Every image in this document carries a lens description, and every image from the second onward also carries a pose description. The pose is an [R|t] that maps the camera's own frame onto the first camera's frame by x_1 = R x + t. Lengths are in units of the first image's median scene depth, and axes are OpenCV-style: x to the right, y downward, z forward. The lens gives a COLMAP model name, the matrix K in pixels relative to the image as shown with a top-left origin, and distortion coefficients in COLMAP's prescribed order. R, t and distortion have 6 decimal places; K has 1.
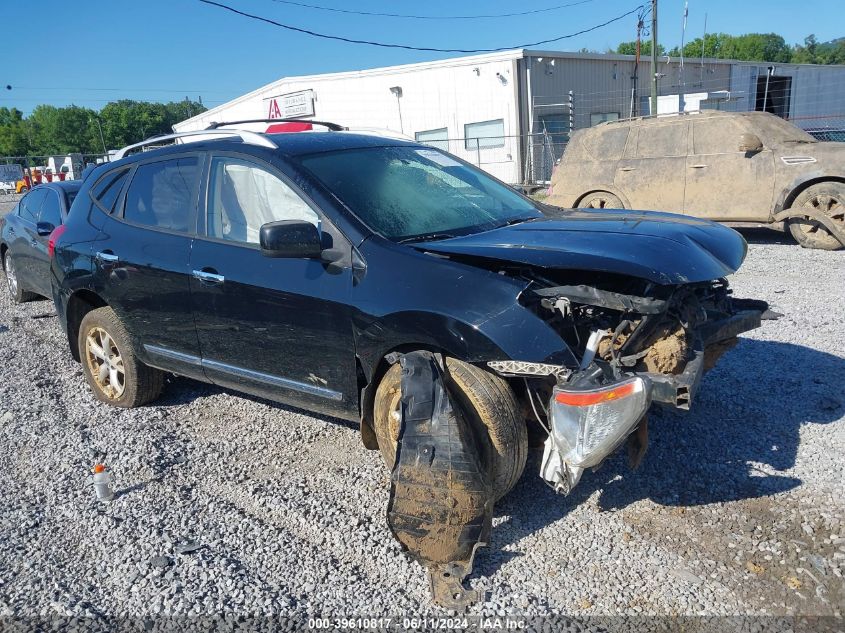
lens RADIAL K [[668.0, 0, 423.2], [0, 668.0, 317.3], [0, 0, 1]] dist [0.018731, -0.006095]
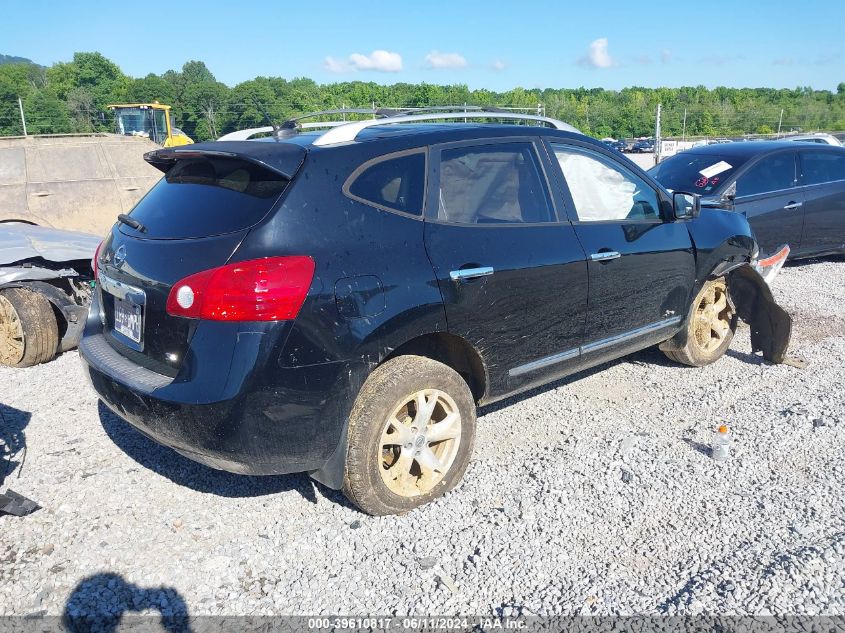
lens RADIAL K [[668.0, 0, 422.6], [0, 668.0, 316.8], [0, 0, 1]] dist [0.018731, -0.006095]
pose [[0.224879, -0.190072, 0.955668, -0.178686], [0.250598, 0.959080, 0.131782, -0.022688], [-0.941610, 0.209853, 0.263309, 0.130244]]
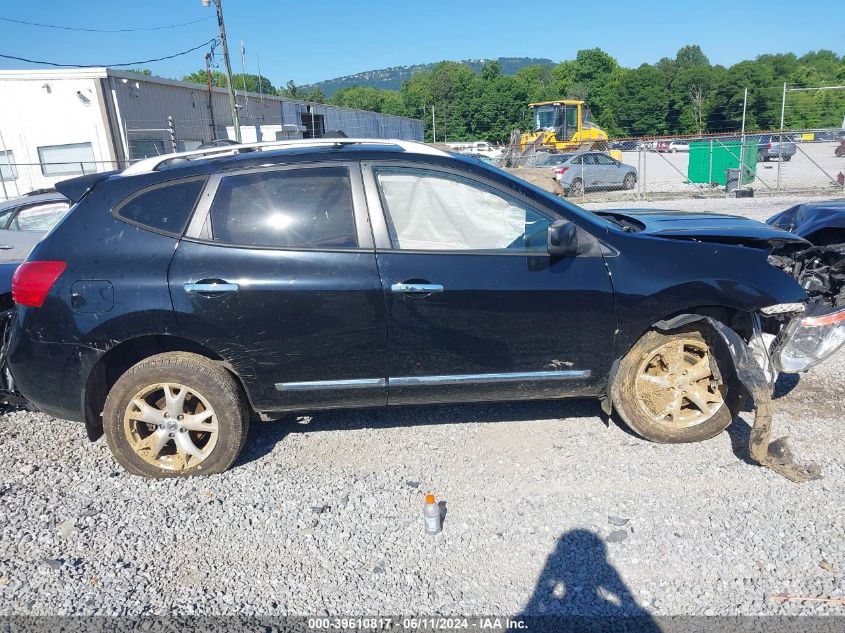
lens RADIAL K [[668.0, 0, 423.8], [0, 668.0, 316.0], [0, 0, 1]] dist [0.018731, -0.006095]
pose [[0.779715, -0.128380, 0.612833, -0.117122], [0.155027, 0.987863, 0.009701, -0.003554], [-0.606640, 0.087442, 0.790153, 0.030764]]
